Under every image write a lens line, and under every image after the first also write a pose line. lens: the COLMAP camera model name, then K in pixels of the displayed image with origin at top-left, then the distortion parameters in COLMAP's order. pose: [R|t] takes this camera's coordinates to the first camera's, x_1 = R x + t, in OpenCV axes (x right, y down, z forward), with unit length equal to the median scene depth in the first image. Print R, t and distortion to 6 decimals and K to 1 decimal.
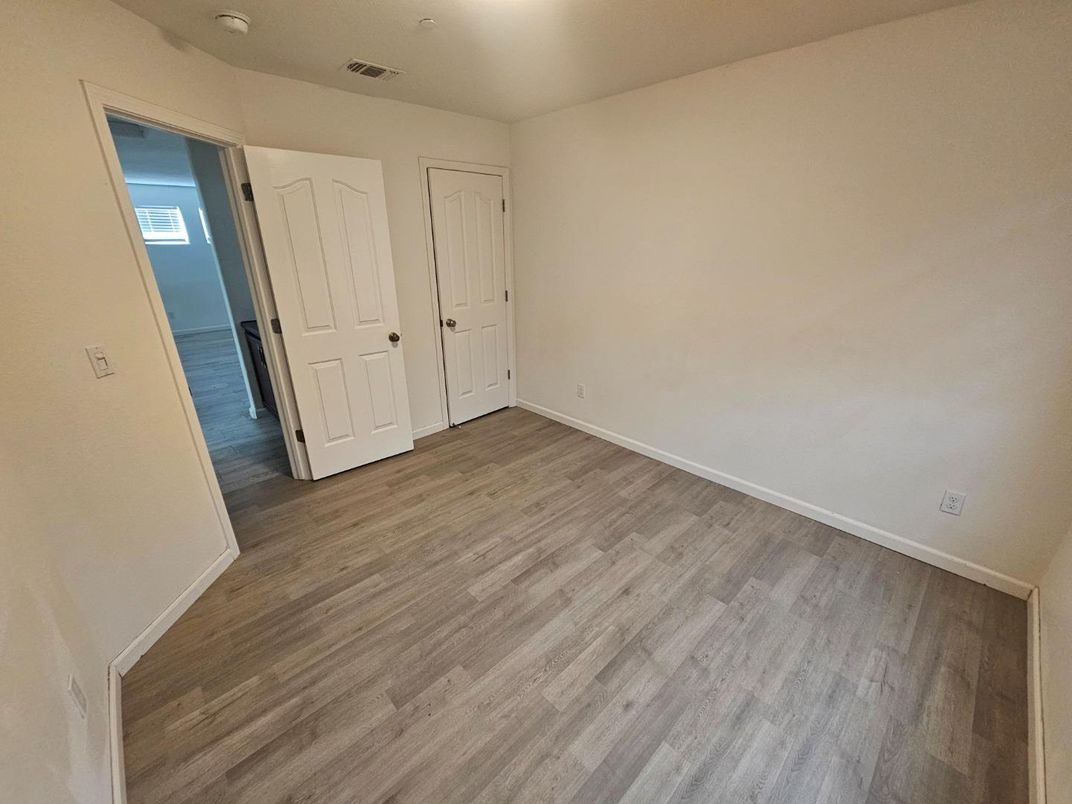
lens RADIAL K [[439.6, 0, 535.4], [0, 439.6, 409.5], [0, 0, 1]] dist [-0.001170, -0.000261]
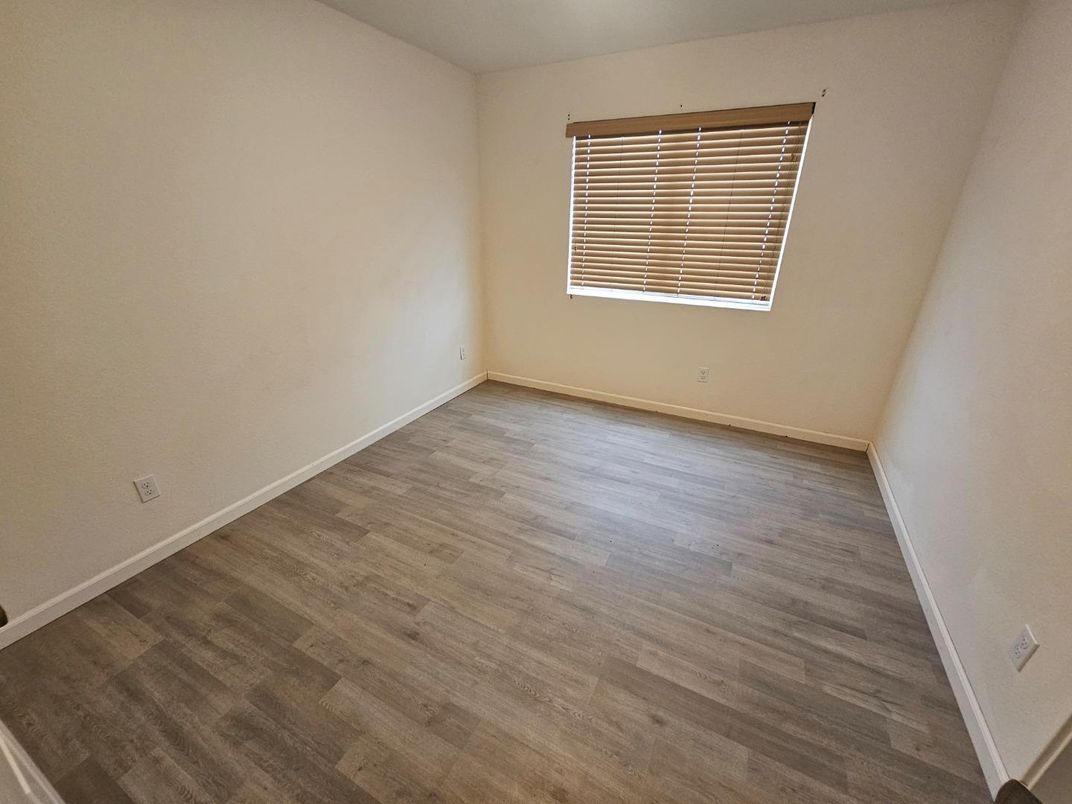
lens RADIAL K [[439.6, 0, 535.4], [0, 439.6, 409.5], [0, 0, 1]] dist [-0.001170, -0.000261]
pose [[-0.328051, -0.378713, 0.865424, -0.742041], [0.341466, 0.806639, 0.482426, -0.341877], [-0.880786, 0.453773, -0.135301, 1.028553]]
